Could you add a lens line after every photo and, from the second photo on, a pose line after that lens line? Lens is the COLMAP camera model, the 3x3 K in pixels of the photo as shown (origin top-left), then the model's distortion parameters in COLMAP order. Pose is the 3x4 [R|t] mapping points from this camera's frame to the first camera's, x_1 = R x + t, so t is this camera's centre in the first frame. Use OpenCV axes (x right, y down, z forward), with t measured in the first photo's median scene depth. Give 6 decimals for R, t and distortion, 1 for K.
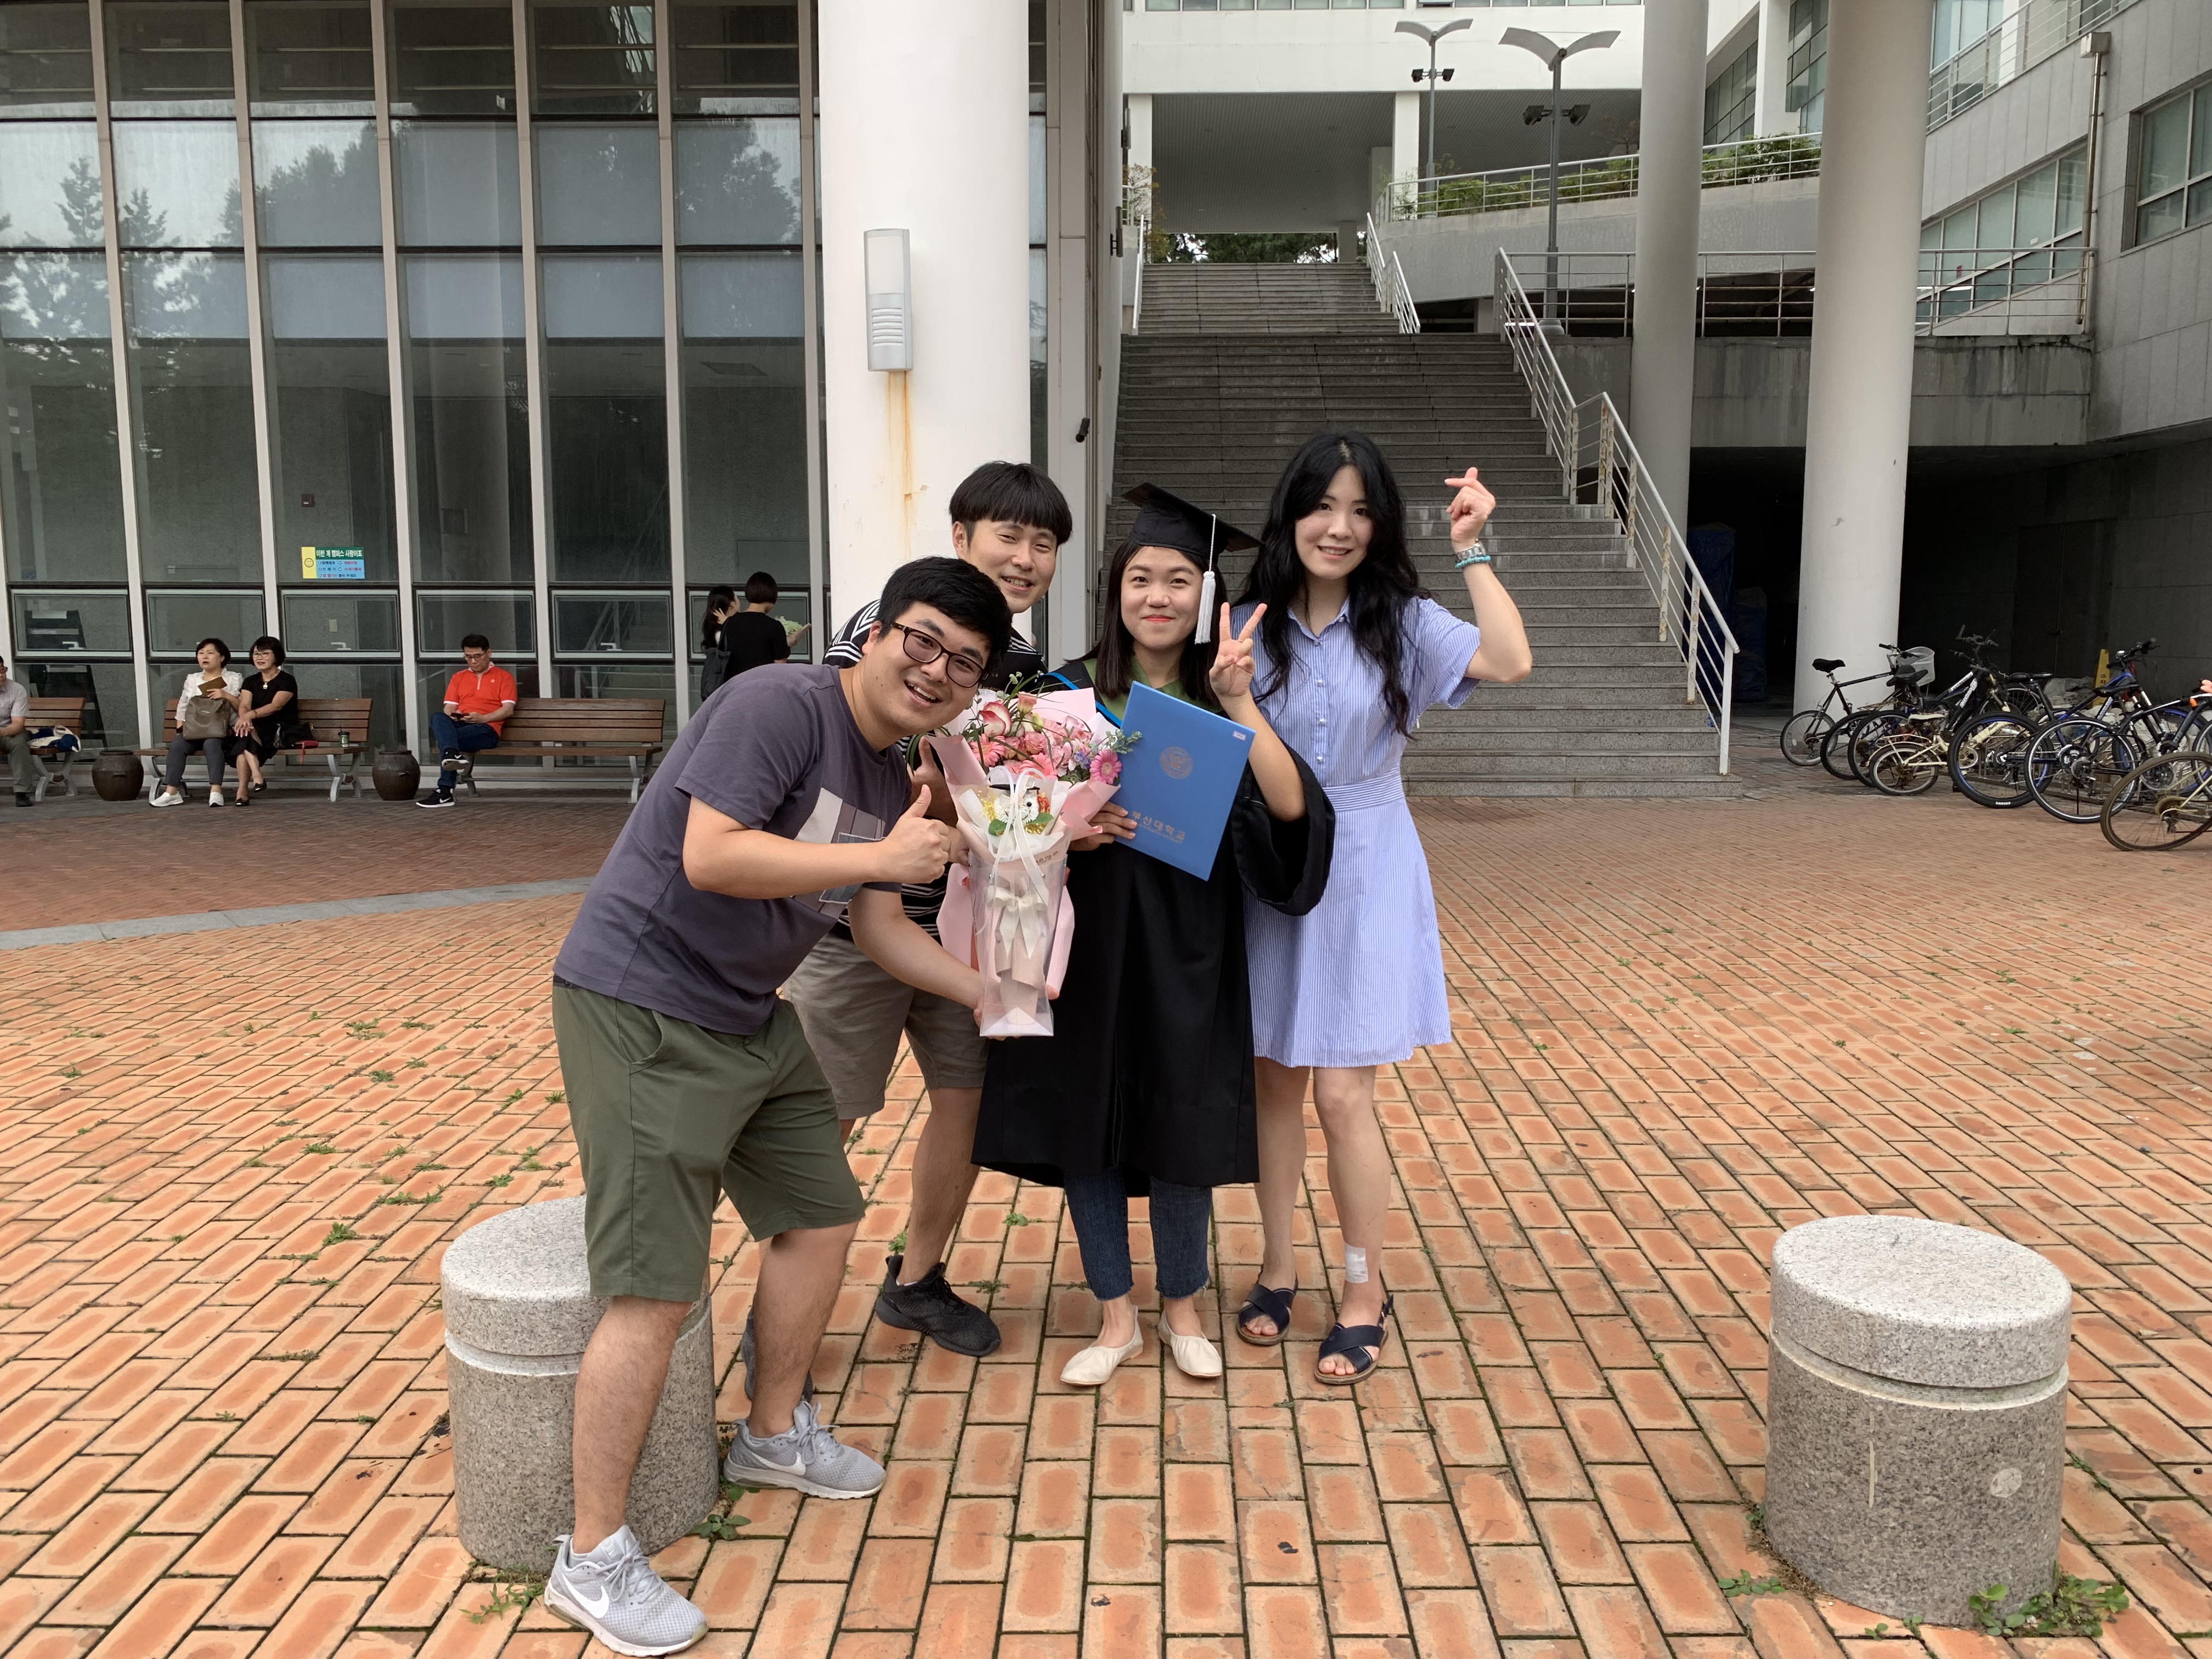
lens RADIAL K [[1663.6, 0, 1114.1], [0, 1663.6, 834.4], [0, 0, 1]] dist [0.025639, -0.034583]
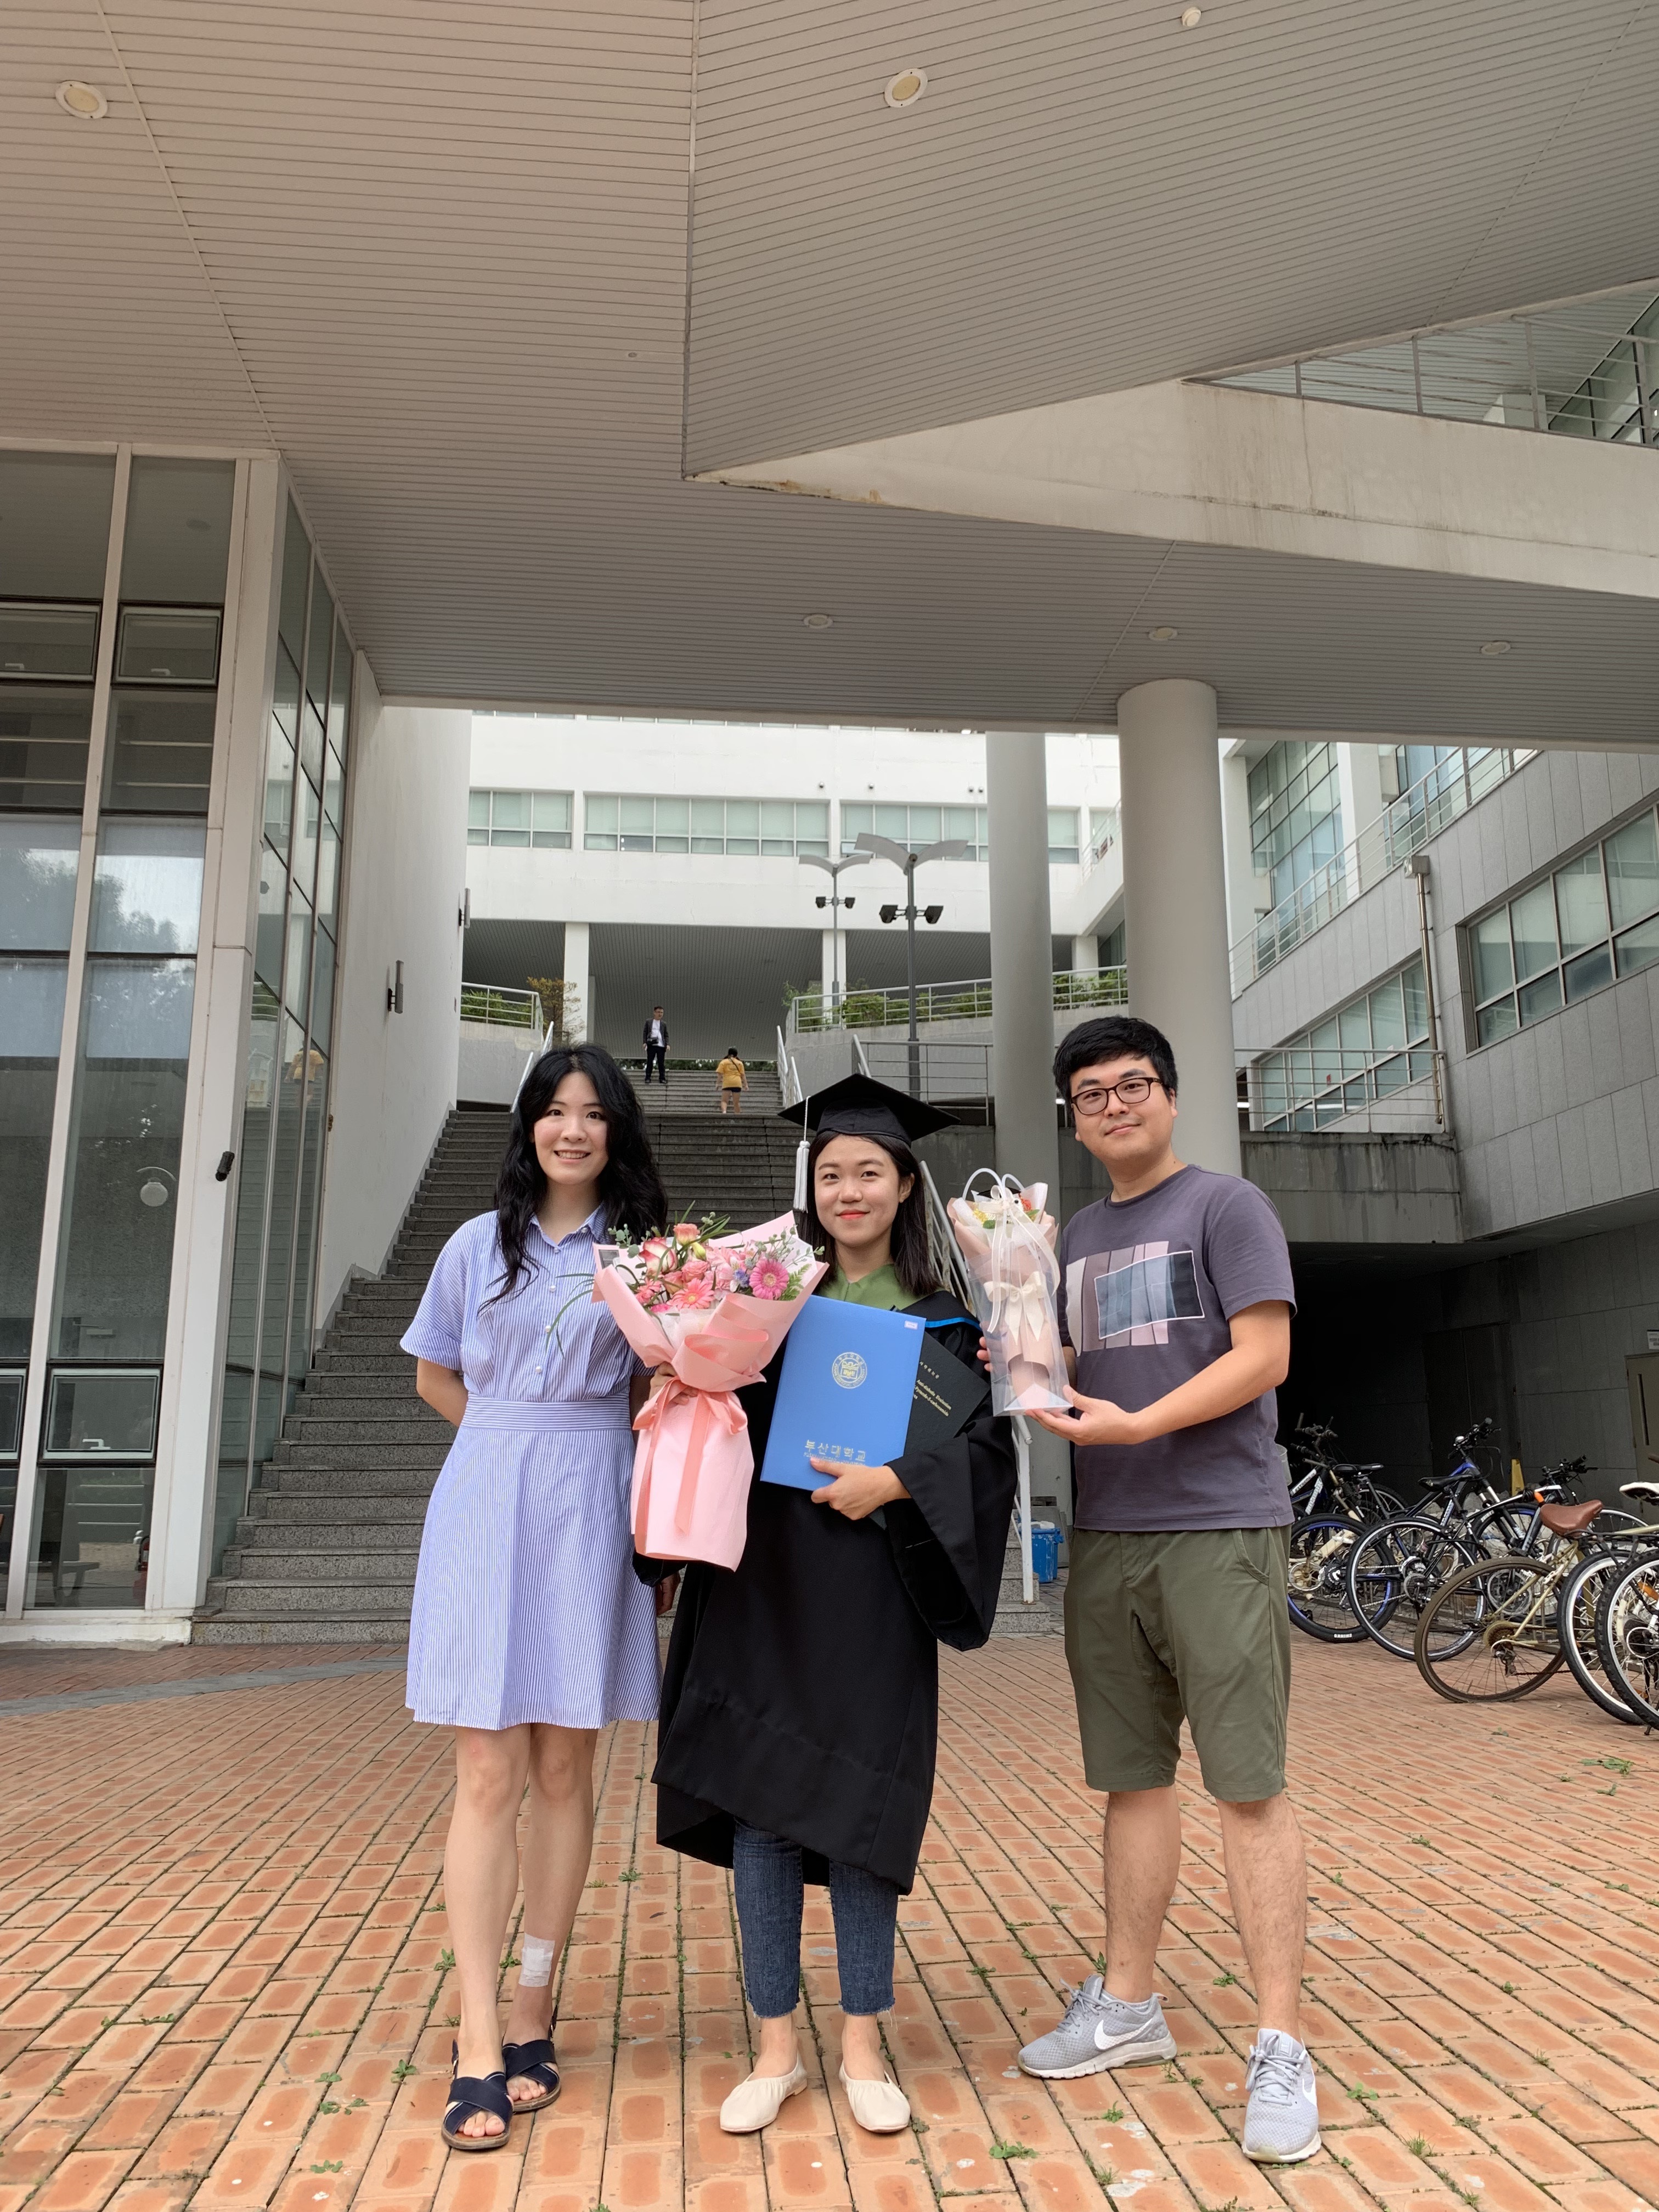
lens RADIAL K [[1663.6, 0, 831.2], [0, 1663.6, 1098.5], [0, 0, 1]] dist [0.025639, -0.034583]
pose [[0.992585, 0.022794, 0.119396, 0.103939], [0.017925, 0.944070, -0.329257, -0.001479], [-0.120223, 0.328956, 0.936661, 0.116468]]
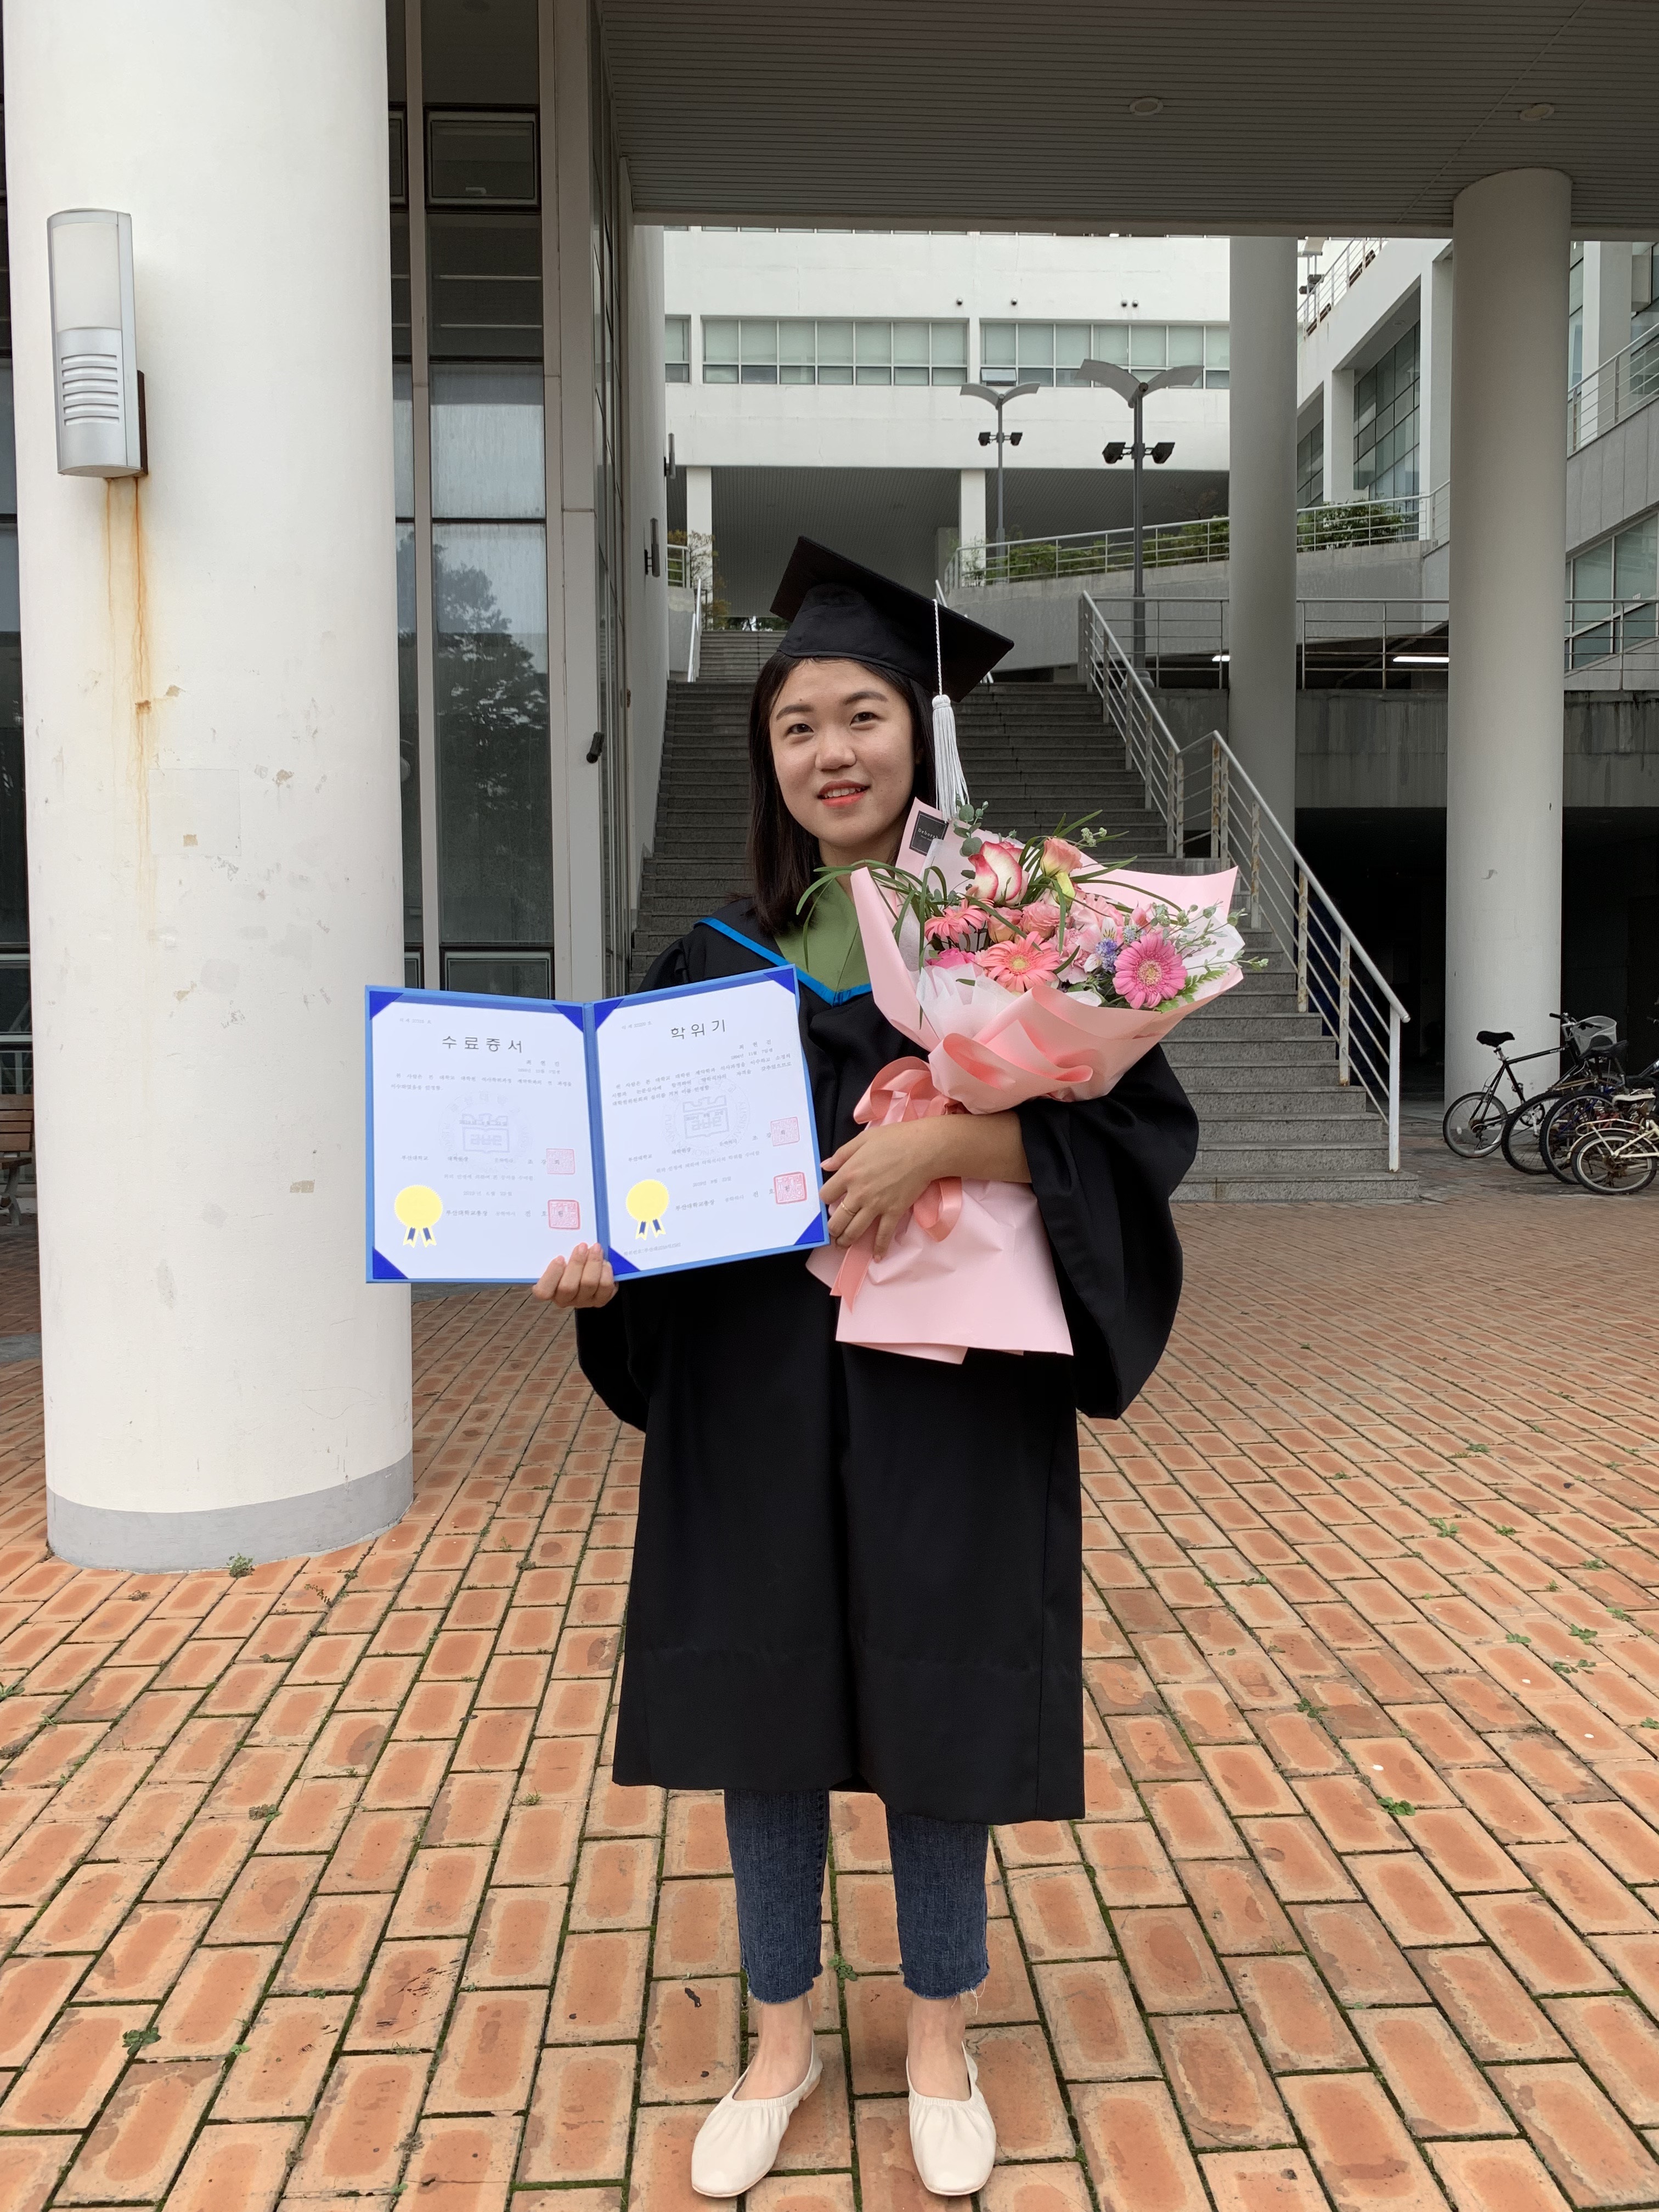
lens RADIAL K [[1663.6, 0, 826.2], [0, 1663.6, 1092.5], [0, 0, 1]] dist [0.025639, -0.034583]
pose [[0.996701, -0.010263, 0.080515, 0.014856], [0.016628, 0.996753, -0.078788, -0.008889], [-0.079445, 0.079867, 0.993635, 0.128092]]
